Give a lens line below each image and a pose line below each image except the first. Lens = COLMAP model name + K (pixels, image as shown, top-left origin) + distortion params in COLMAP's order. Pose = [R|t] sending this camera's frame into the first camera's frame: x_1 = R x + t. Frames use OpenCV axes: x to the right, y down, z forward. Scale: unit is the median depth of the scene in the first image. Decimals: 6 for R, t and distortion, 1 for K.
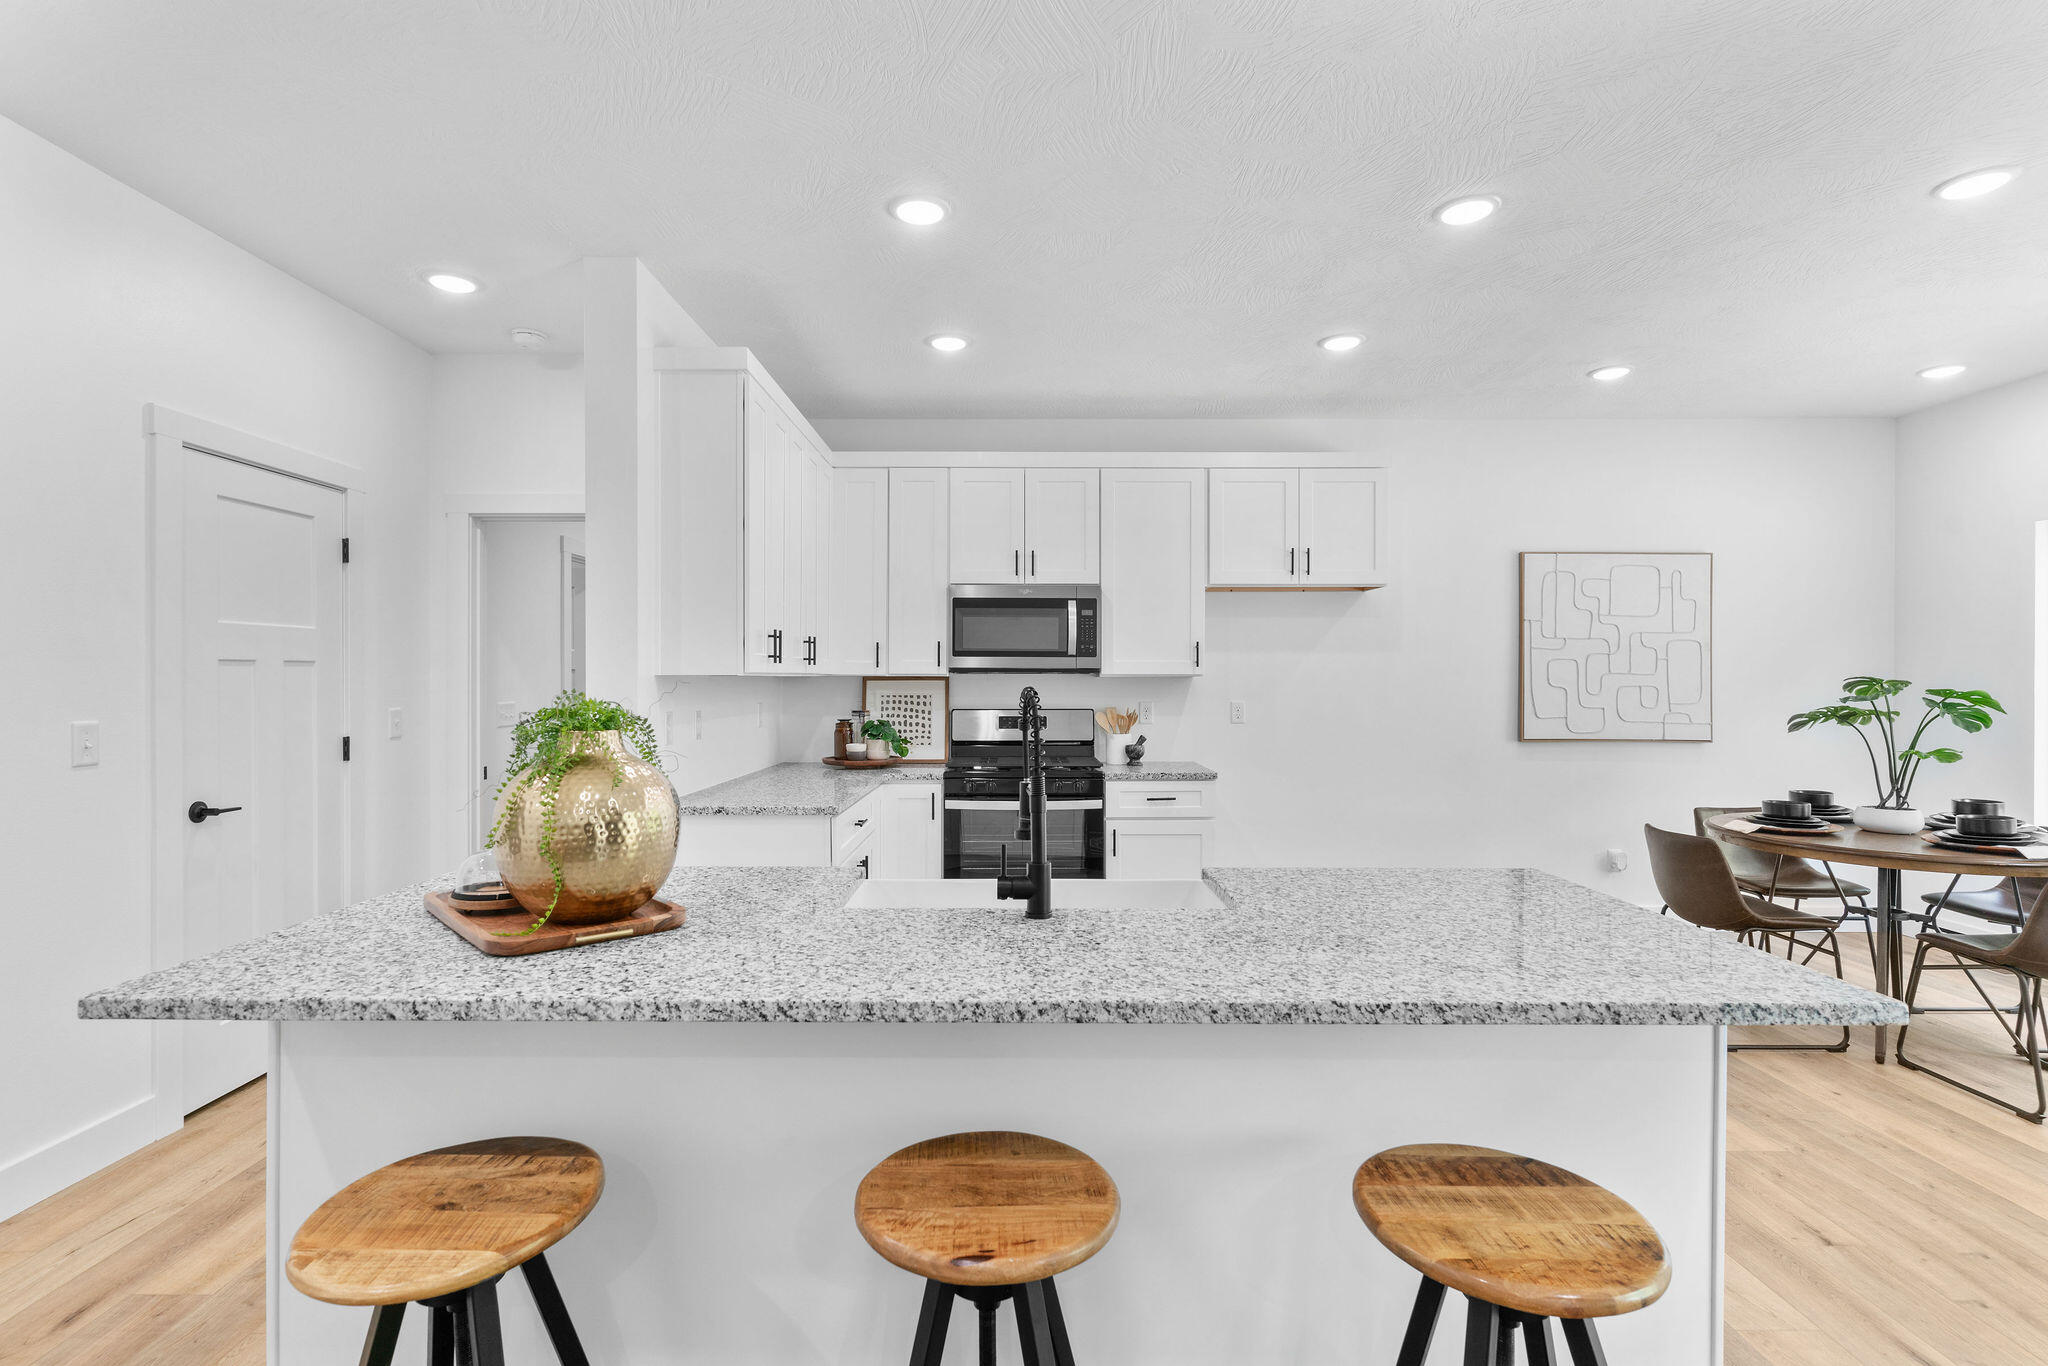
lens RADIAL K [[966.1, 0, 1009.7], [0, 966.1, 685.6], [0, 0, 1]] dist [0.001452, 0.000503]
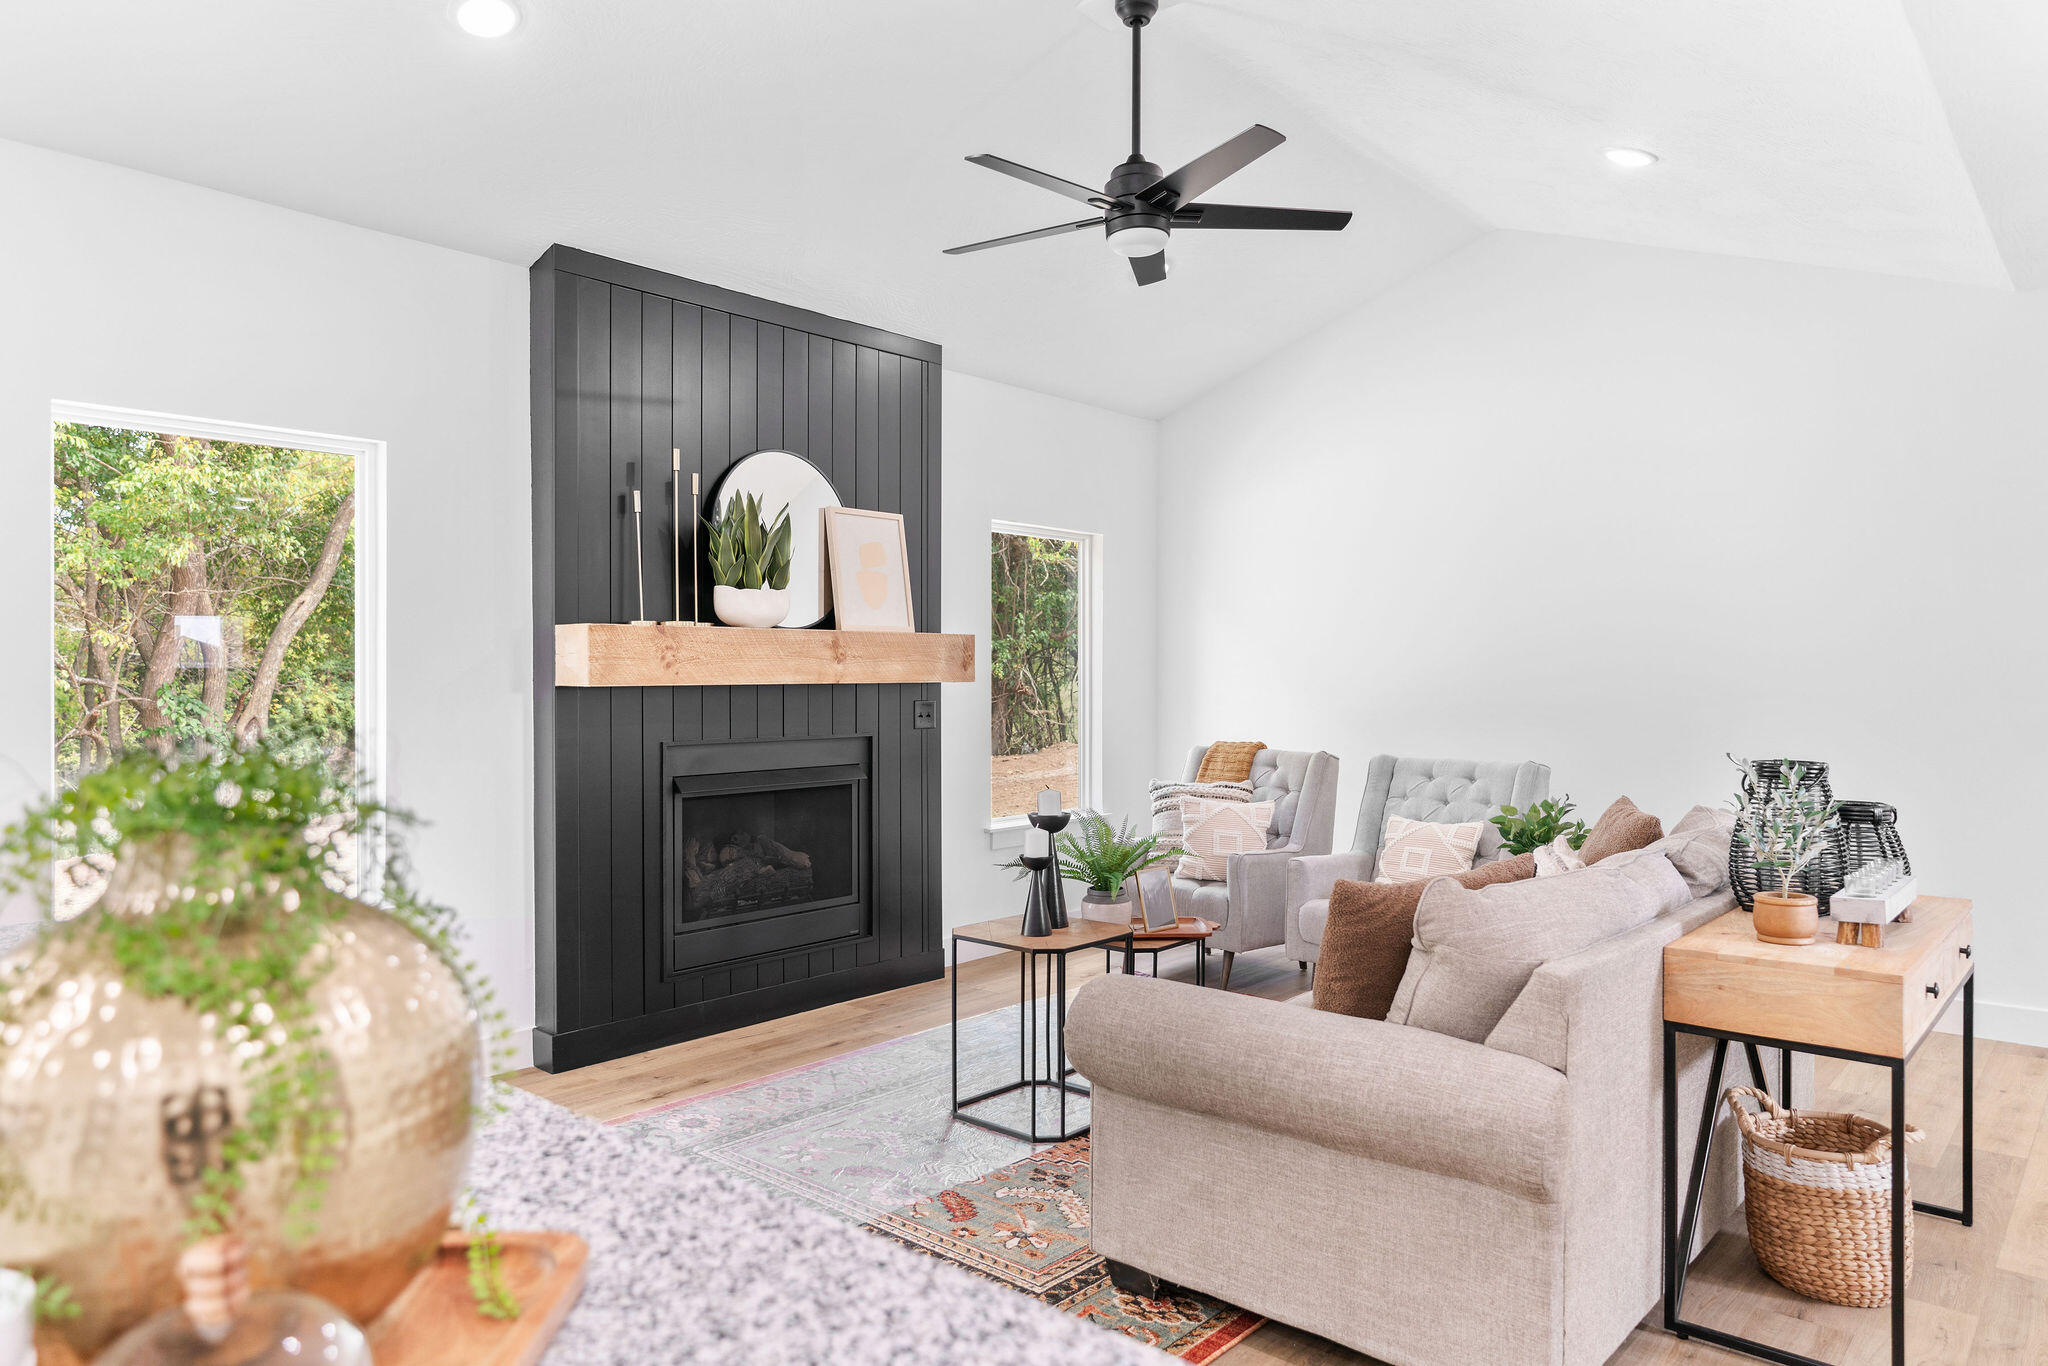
lens RADIAL K [[1318.3, 0, 1016.3], [0, 1318.3, 687.0], [0, 0, 1]] dist [-0.002669, -0.000154]
pose [[-0.754044, -0.004648, 0.656807, -0.345851], [0.004505, 0.999915, 0.012248, -0.002955], [-0.656808, 0.012195, -0.753959, 0.418511]]
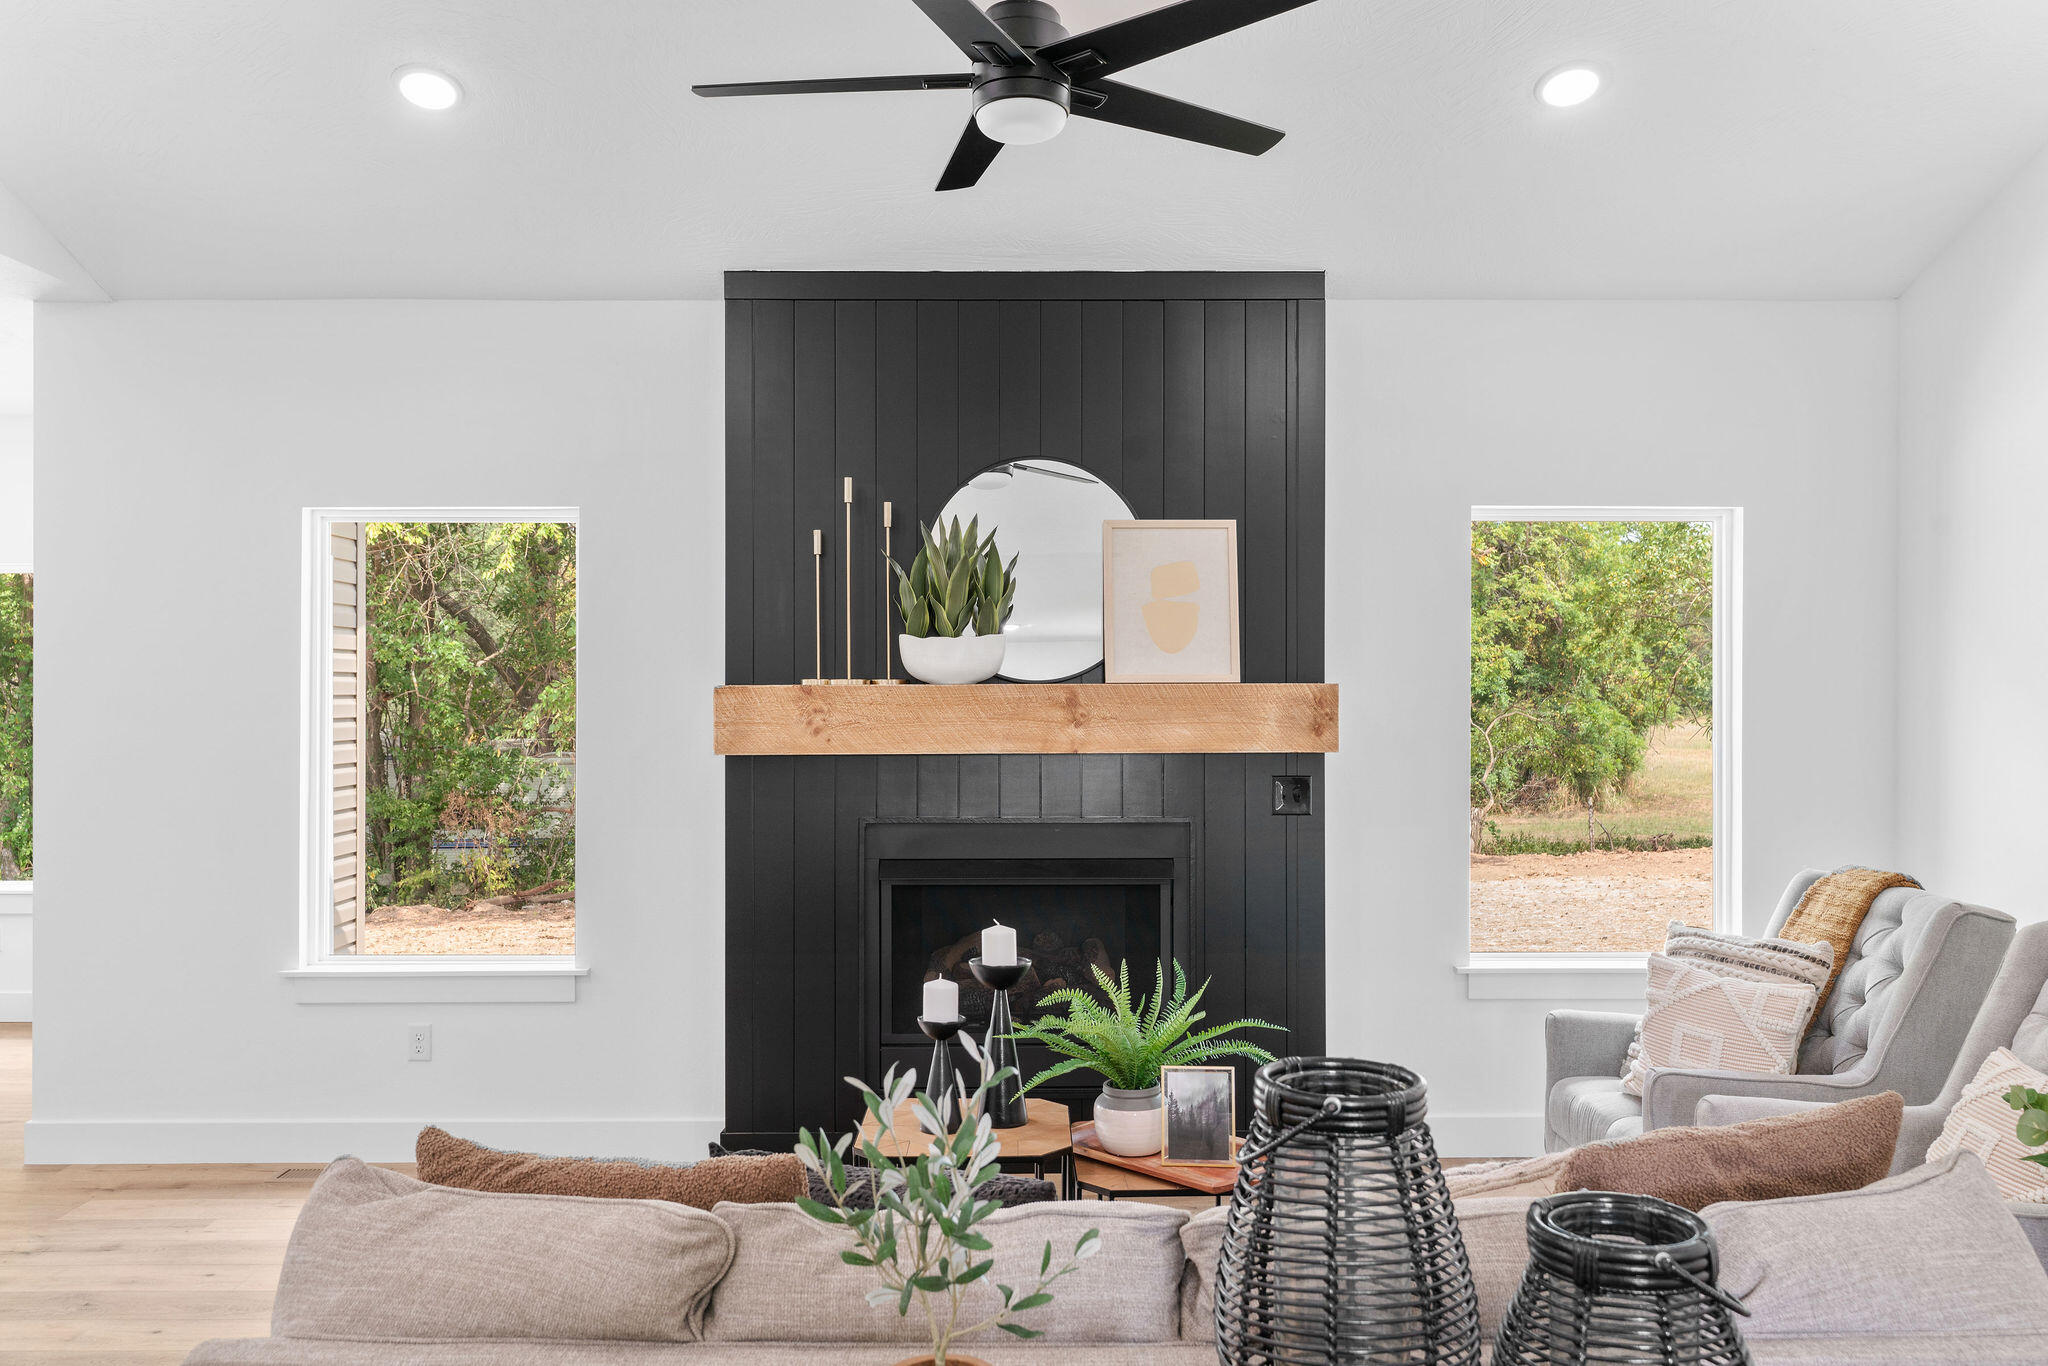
lens RADIAL K [[1587.9, 0, 1010.7], [0, 1587.9, 683.0], [0, 0, 1]] dist [0.002582, 0.000737]
pose [[-0.011898, 0.003031, 0.999925, -0.520855], [0.005578, 0.999980, -0.002965, -0.034138], [-0.999914, 0.005543, -0.011914, -0.235390]]
